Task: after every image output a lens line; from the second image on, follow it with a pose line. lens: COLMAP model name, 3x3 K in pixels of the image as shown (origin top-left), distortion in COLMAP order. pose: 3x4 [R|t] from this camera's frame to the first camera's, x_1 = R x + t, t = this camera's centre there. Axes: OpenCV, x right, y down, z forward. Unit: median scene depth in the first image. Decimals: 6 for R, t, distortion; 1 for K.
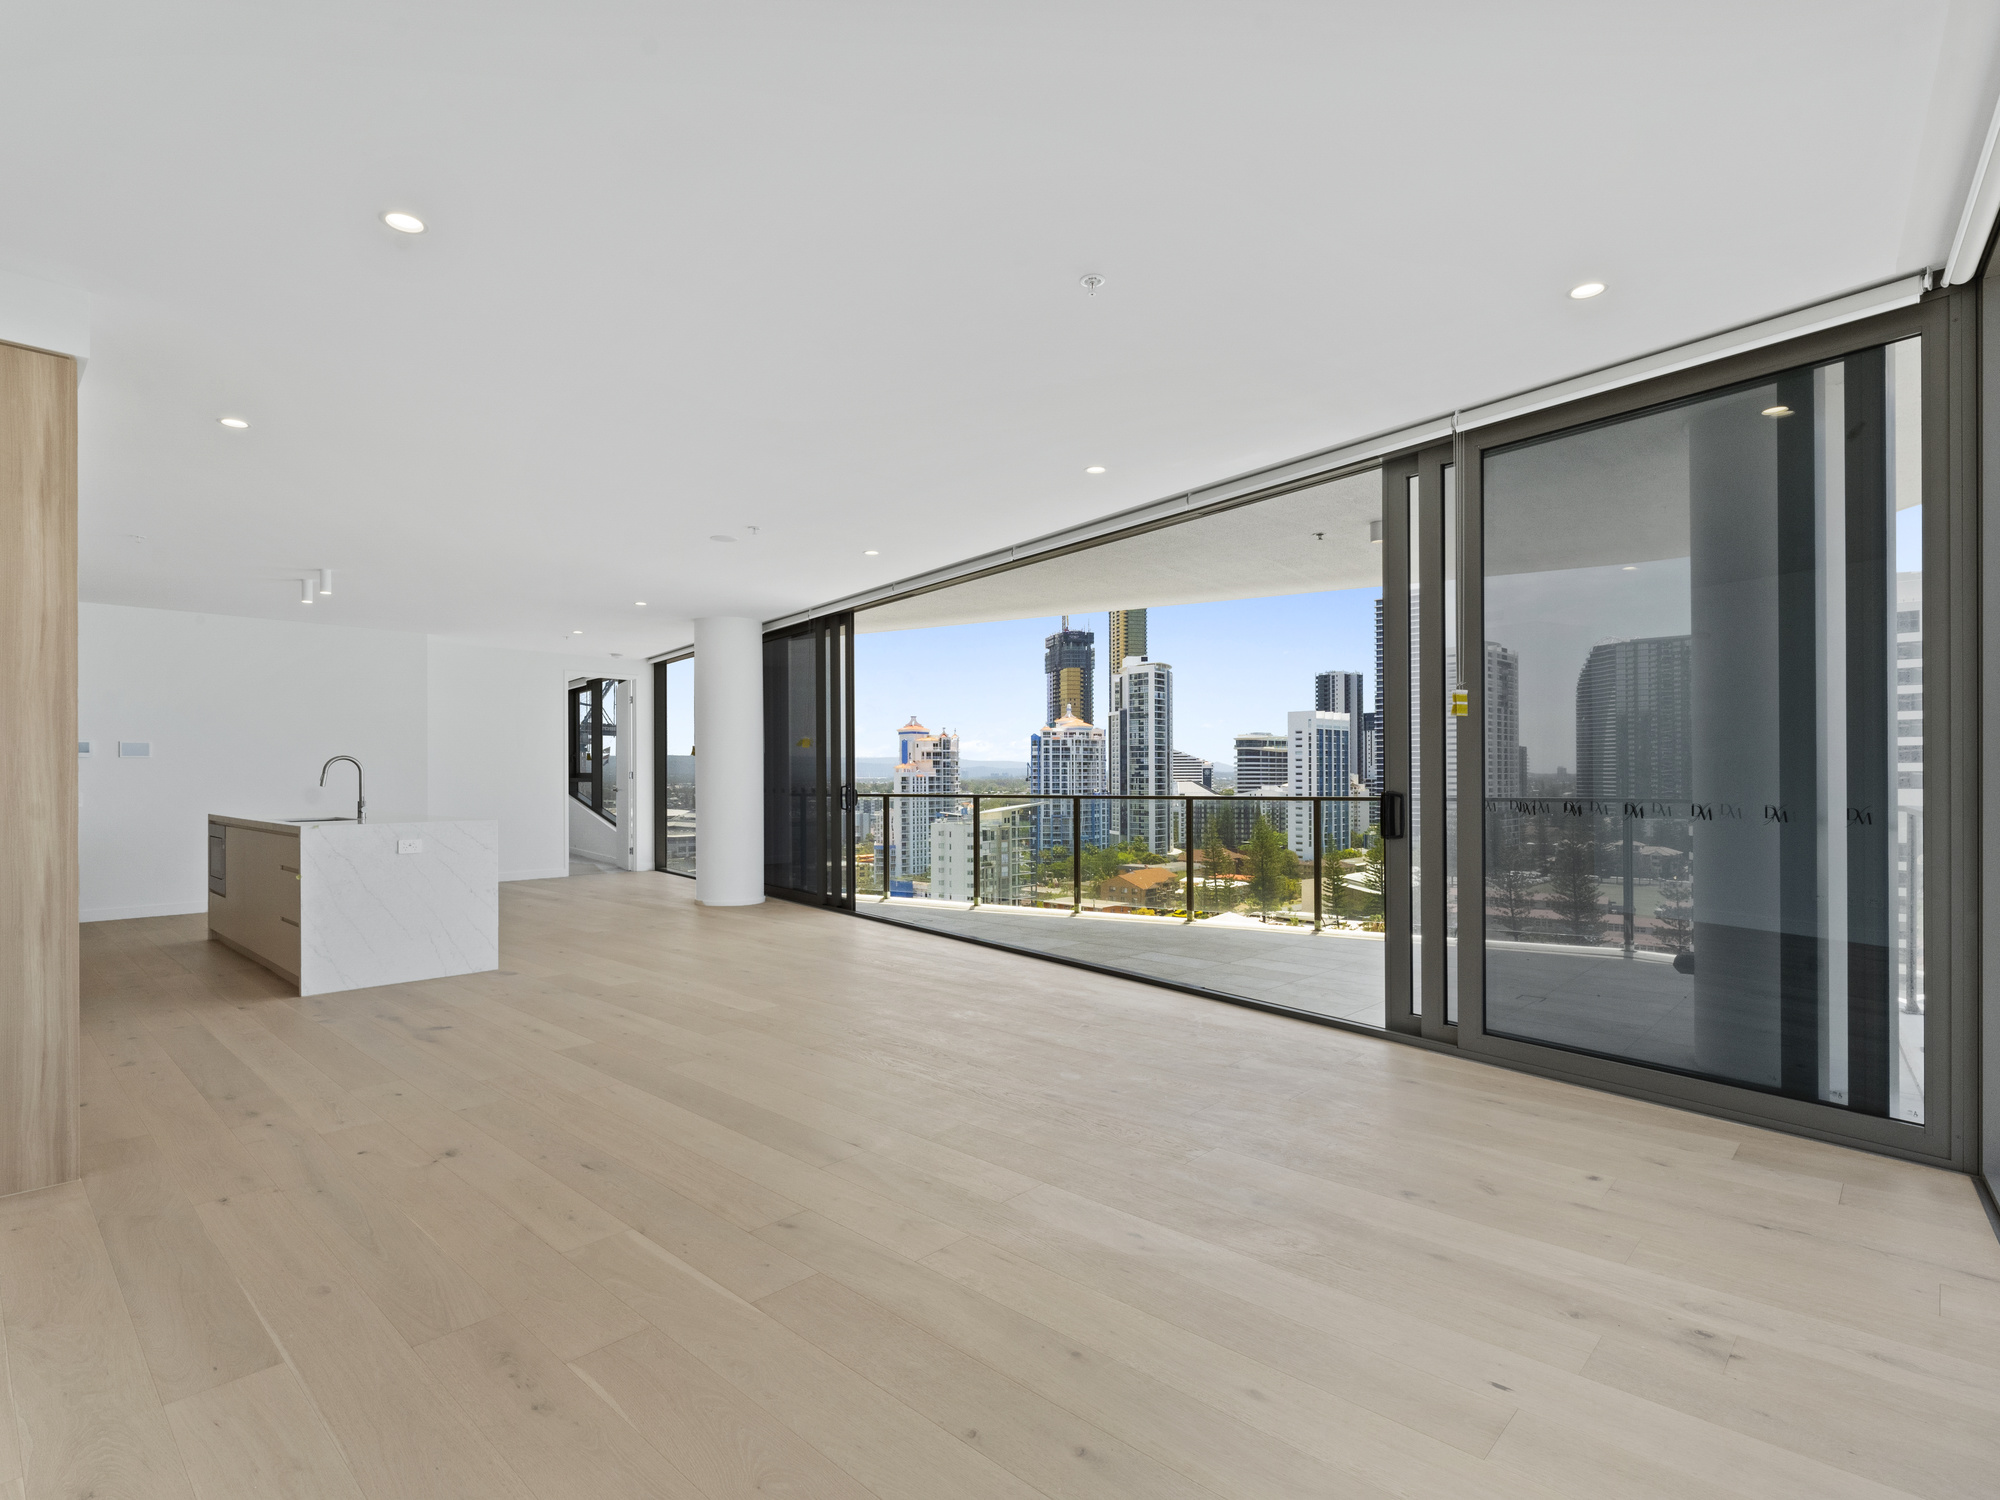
lens RADIAL K [[971.4, 0, 976.8], [0, 971.4, 754.5], [0, 0, 1]] dist [-0.023936, -0.000424]
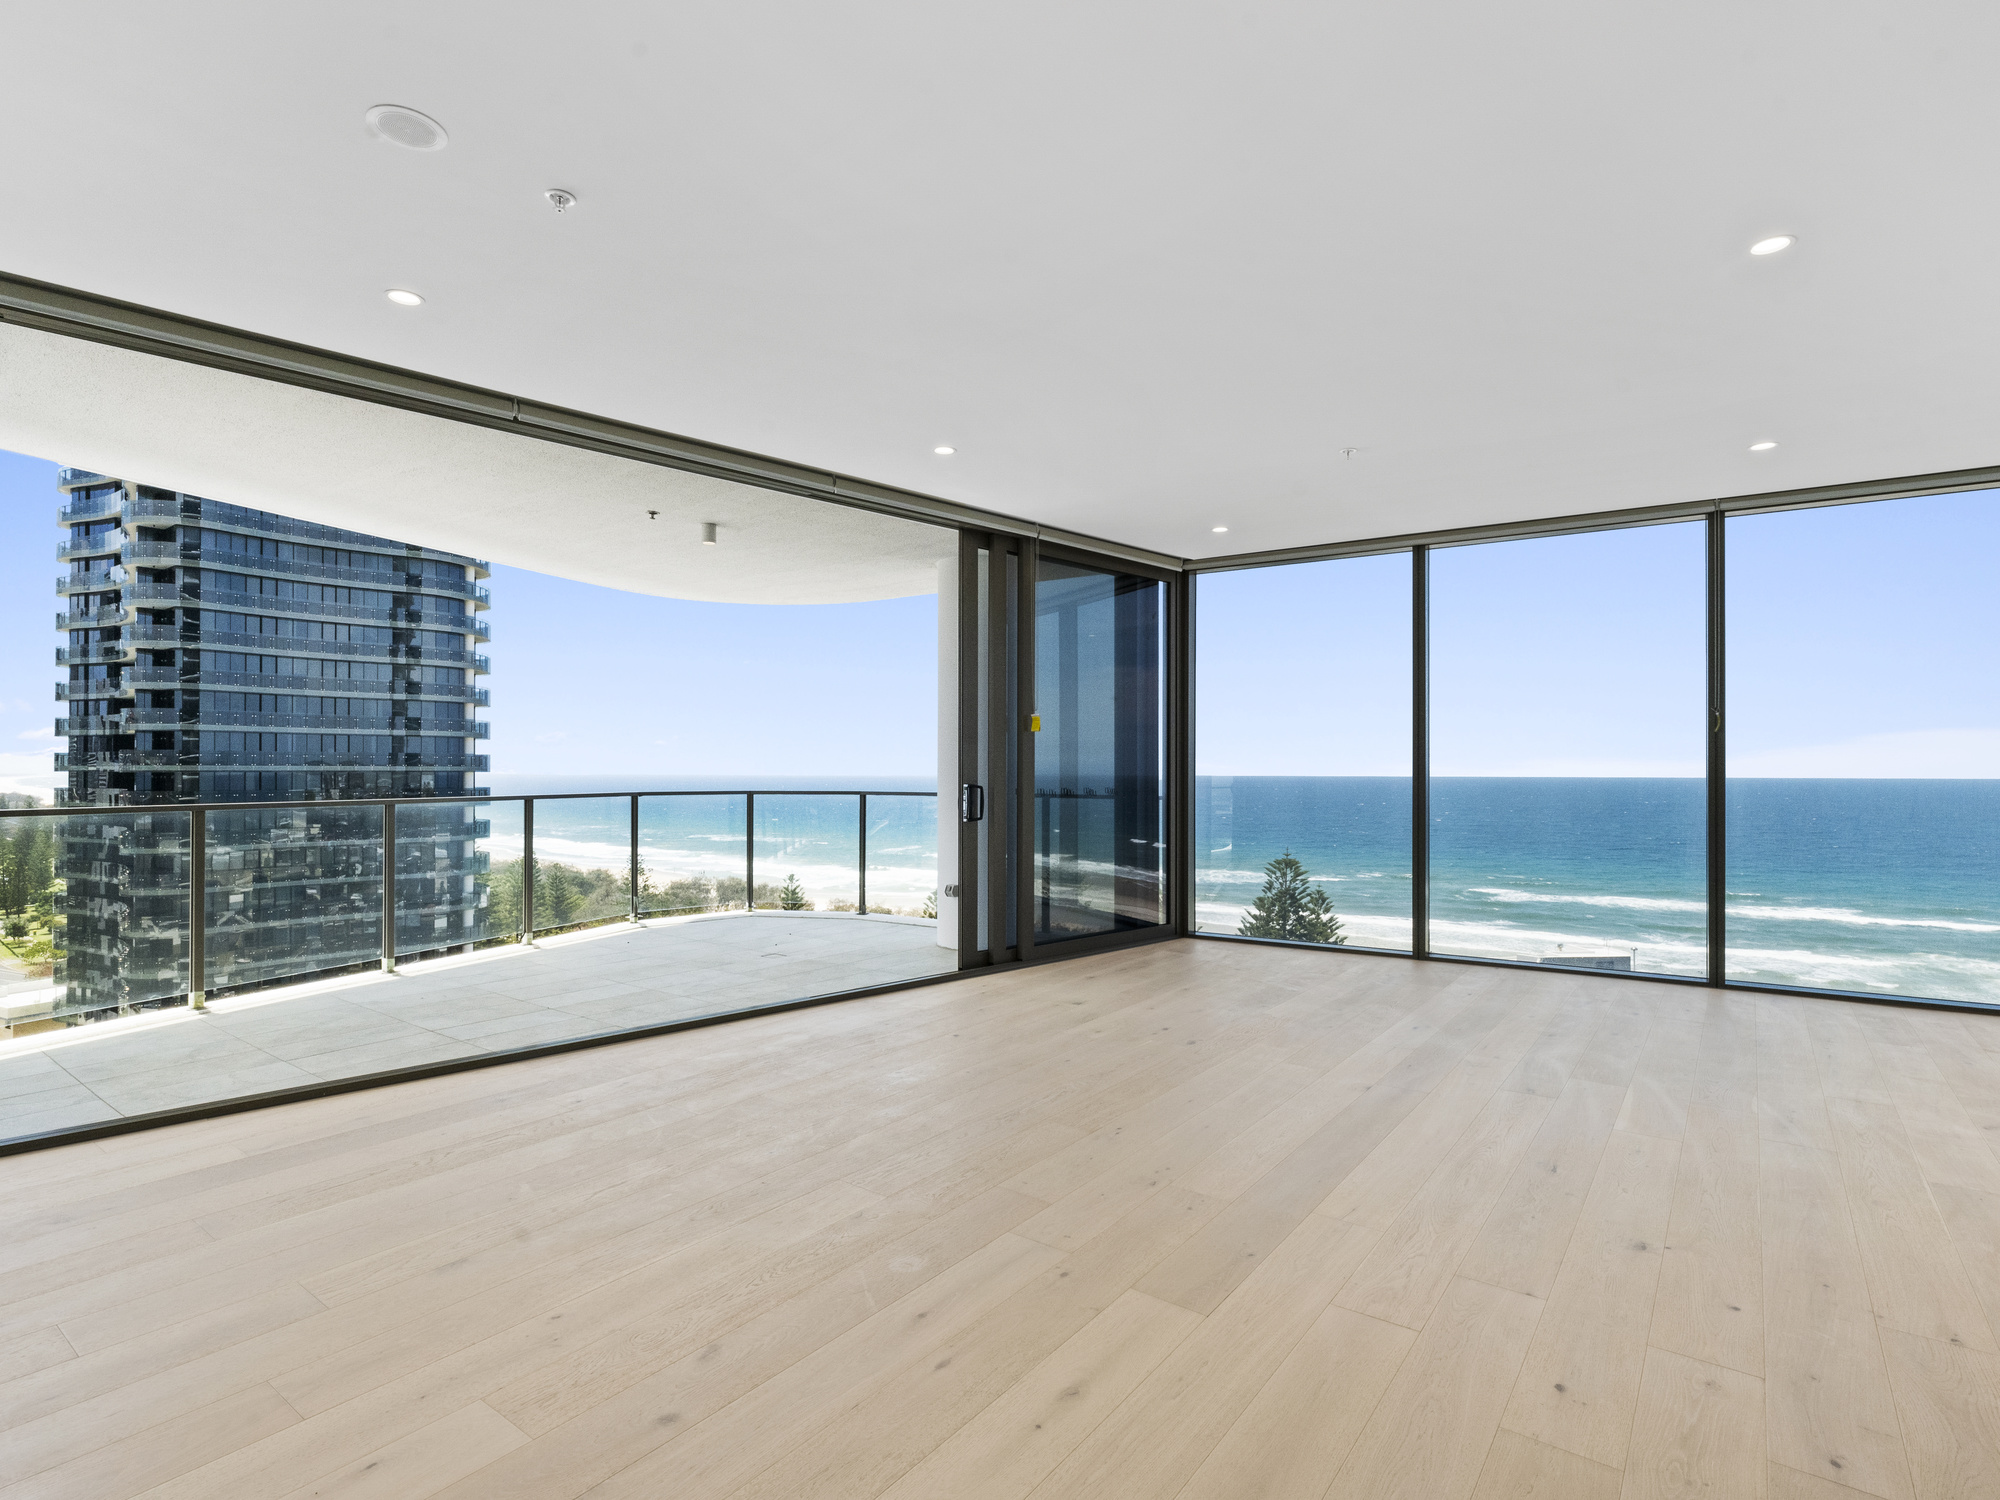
lens RADIAL K [[971.4, 0, 976.8], [0, 971.4, 754.5], [0, 0, 1]] dist [-0.023936, -0.000424]
pose [[-0.061418, 0.009685, 0.998065, -0.859876], [-0.015840, 0.999818, -0.010677, 0.010952], [-0.997986, -0.016465, -0.061253, 1.049648]]
